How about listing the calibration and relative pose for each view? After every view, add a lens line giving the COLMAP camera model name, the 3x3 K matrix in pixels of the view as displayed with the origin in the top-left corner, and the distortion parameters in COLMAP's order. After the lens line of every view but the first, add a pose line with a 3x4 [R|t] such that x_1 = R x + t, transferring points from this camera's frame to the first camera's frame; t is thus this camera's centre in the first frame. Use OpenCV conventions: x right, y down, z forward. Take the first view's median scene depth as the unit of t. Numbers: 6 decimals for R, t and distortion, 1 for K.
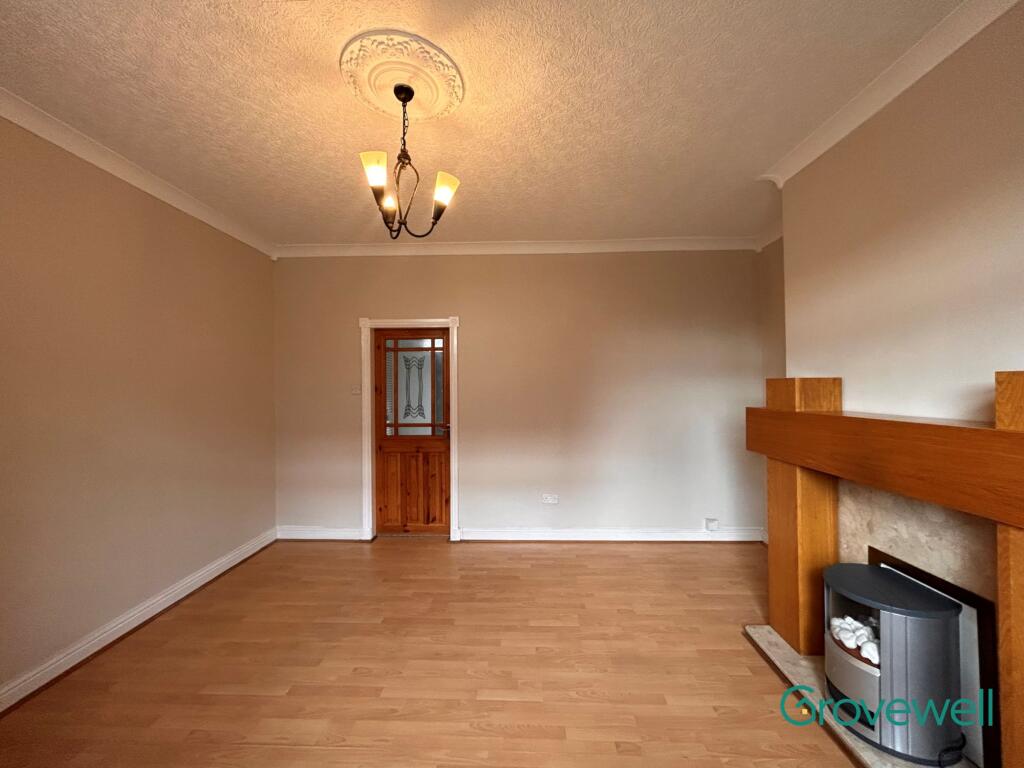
lens RADIAL K [[425.4, 0, 512.0], [0, 425.4, 384.0], [0, 0, 1]] dist [-0.002691, 0.005507]
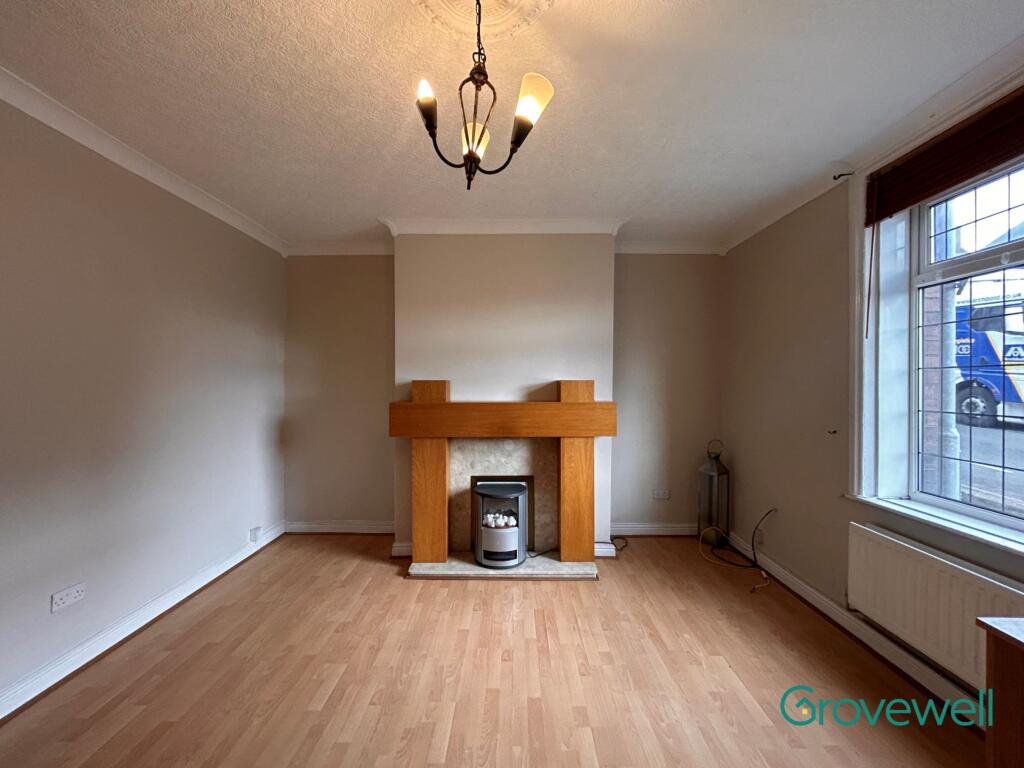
lens RADIAL K [[417.6, 0, 515.9], [0, 417.6, 382.0], [0, 0, 1]] dist [0.001468, 0.000757]
pose [[-0.026984, 0.000647, 0.999636, -0.790522], [0.000576, 1.000000, -0.000632, -0.006531], [-0.999636, 0.000559, -0.026984, 0.763621]]
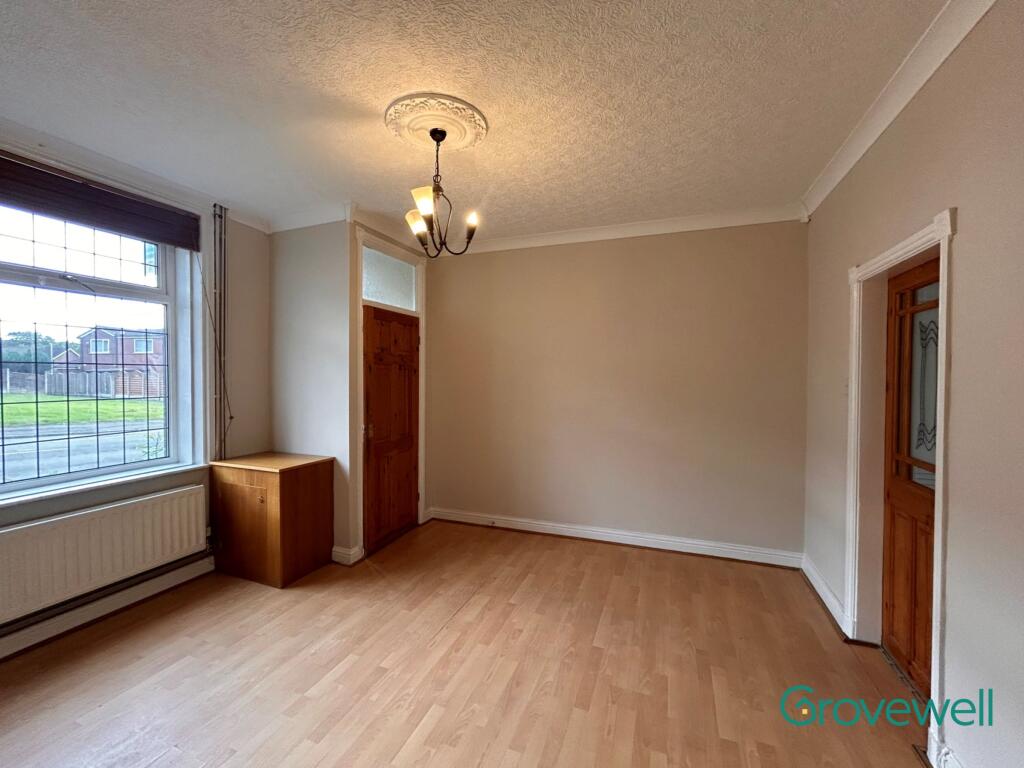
lens RADIAL K [[425.4, 0, 512.0], [0, 425.4, 384.0], [0, 0, 1]] dist [-0.002691, 0.005507]
pose [[-0.338873, 0.030015, -0.940353, 0.655898], [0.002268, 0.999514, 0.031086, -0.021251], [0.940829, 0.008401, -0.338776, 1.296701]]
